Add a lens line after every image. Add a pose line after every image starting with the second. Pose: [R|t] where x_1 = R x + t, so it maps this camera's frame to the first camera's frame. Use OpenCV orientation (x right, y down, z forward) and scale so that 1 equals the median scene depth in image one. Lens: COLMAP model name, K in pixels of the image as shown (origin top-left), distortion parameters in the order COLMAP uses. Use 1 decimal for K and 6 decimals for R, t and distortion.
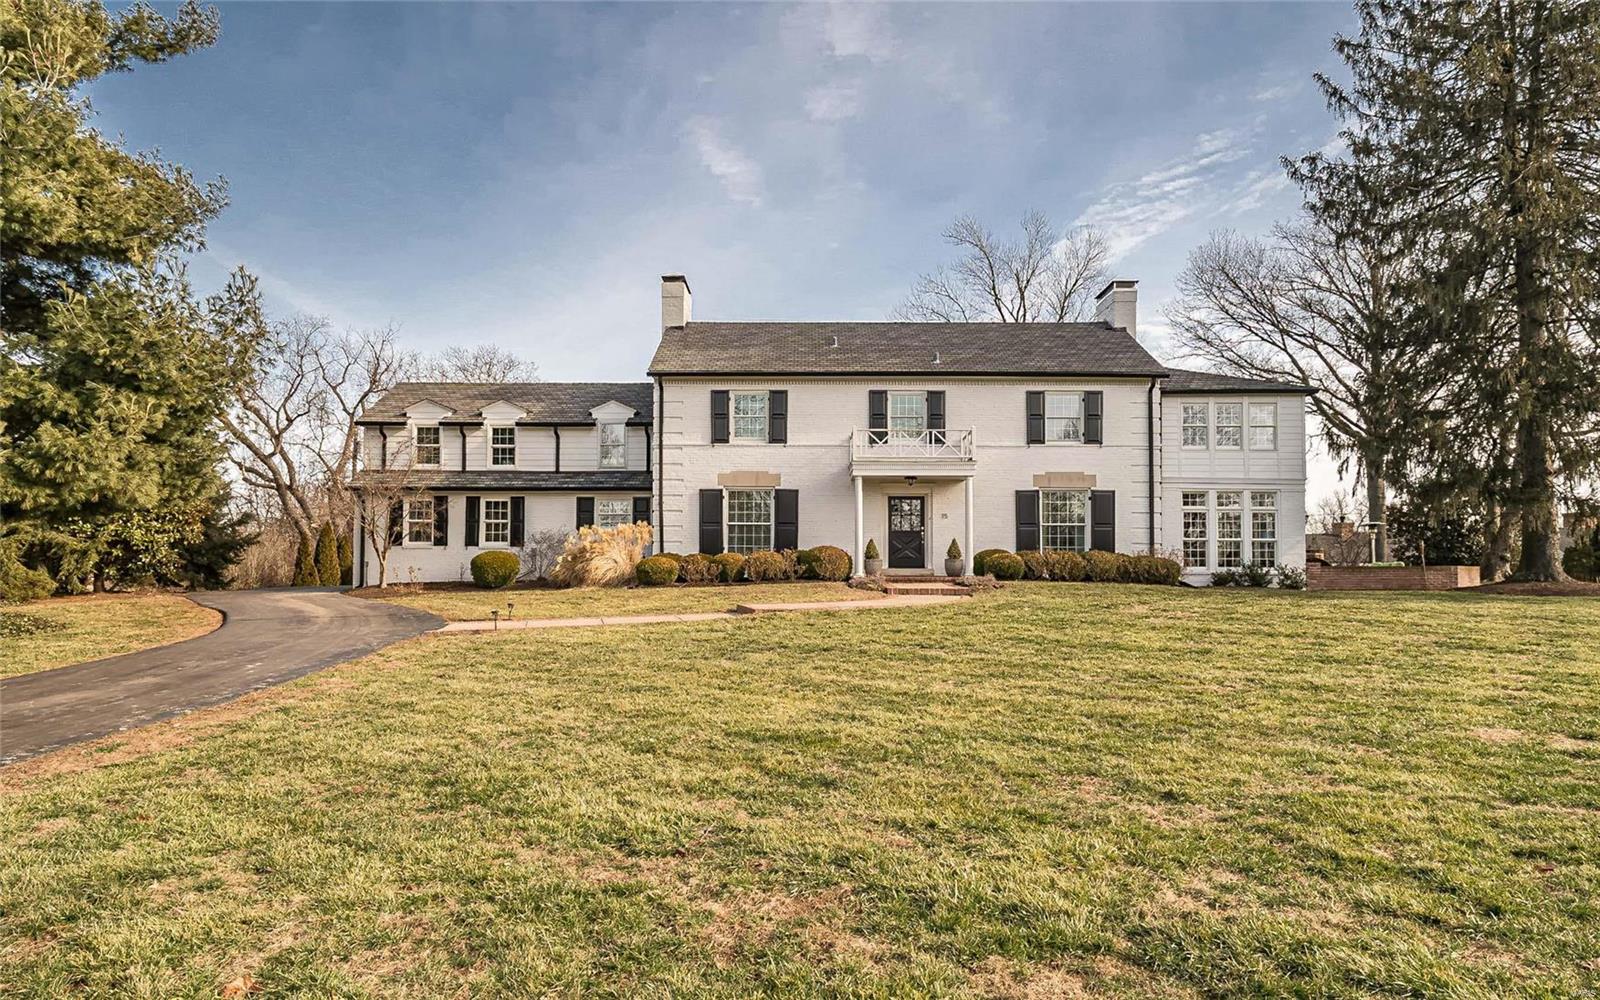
lens RADIAL K [[968.2, 0, 794.9], [0, 968.2, 536.6], [0, 0, 1]] dist [0.002138, 0.001233]
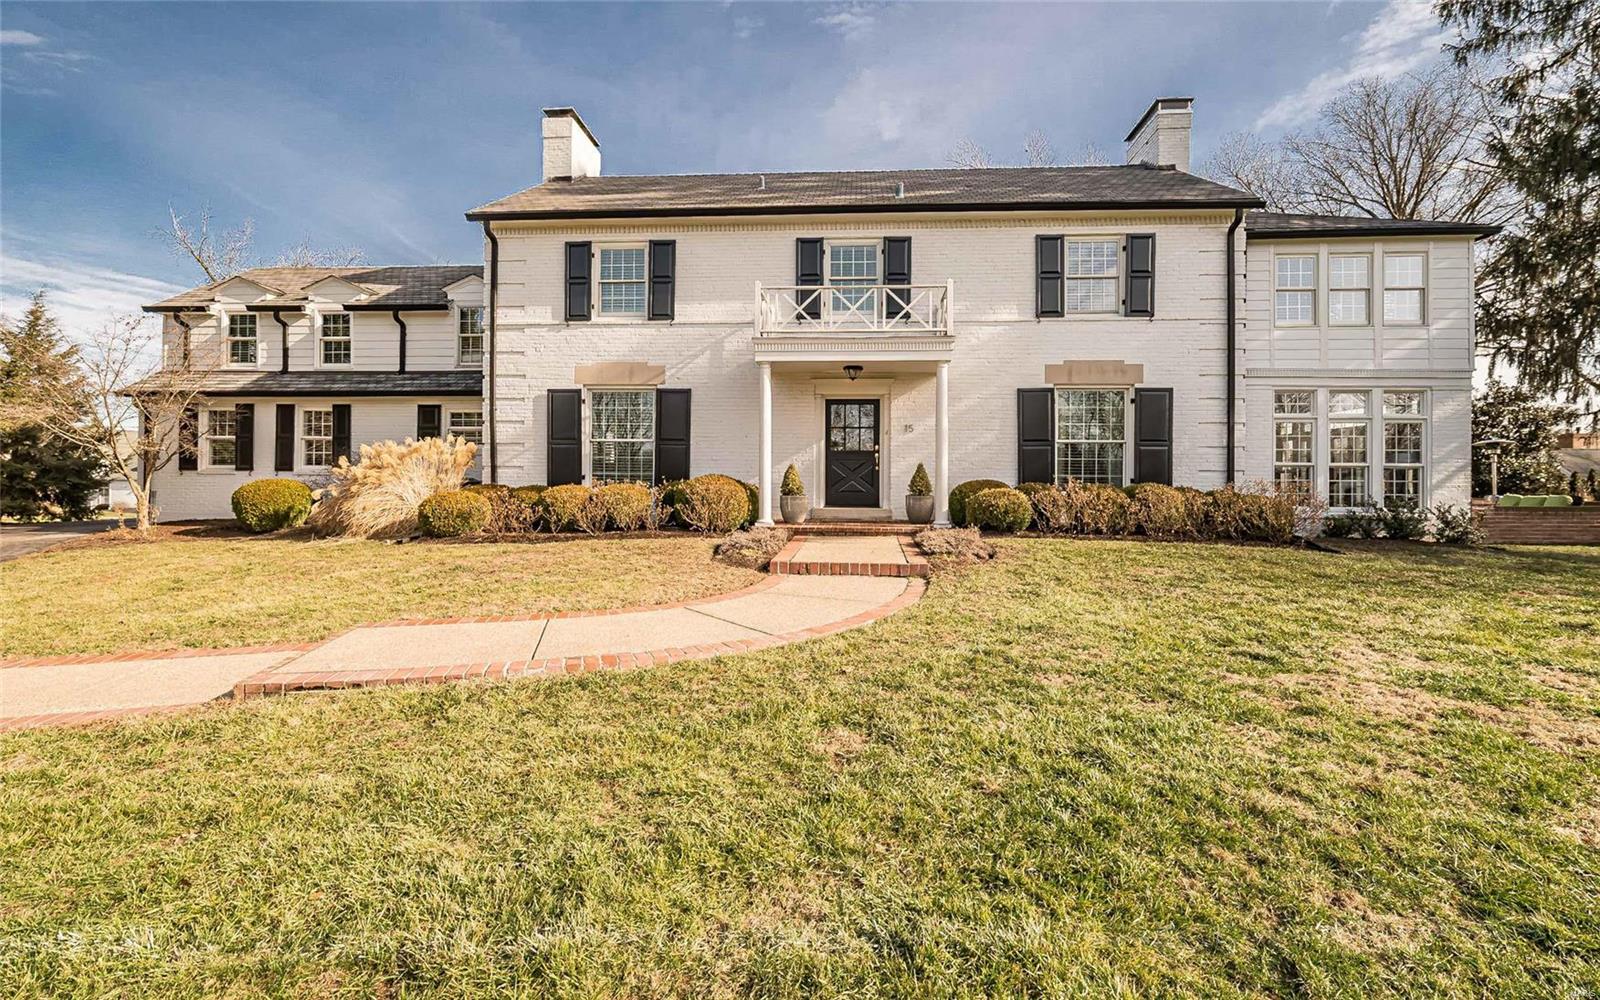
lens RADIAL K [[717.0, 0, 824.3], [0, 717.0, 474.8], [0, 0, 1]] dist [-0.003006, -0.000201]
pose [[0.999208, 0.000655, -0.039785, 0.115137], [0.000678, 0.999439, 0.033488, -0.005955], [0.039784, -0.033488, 0.998647, 0.503750]]
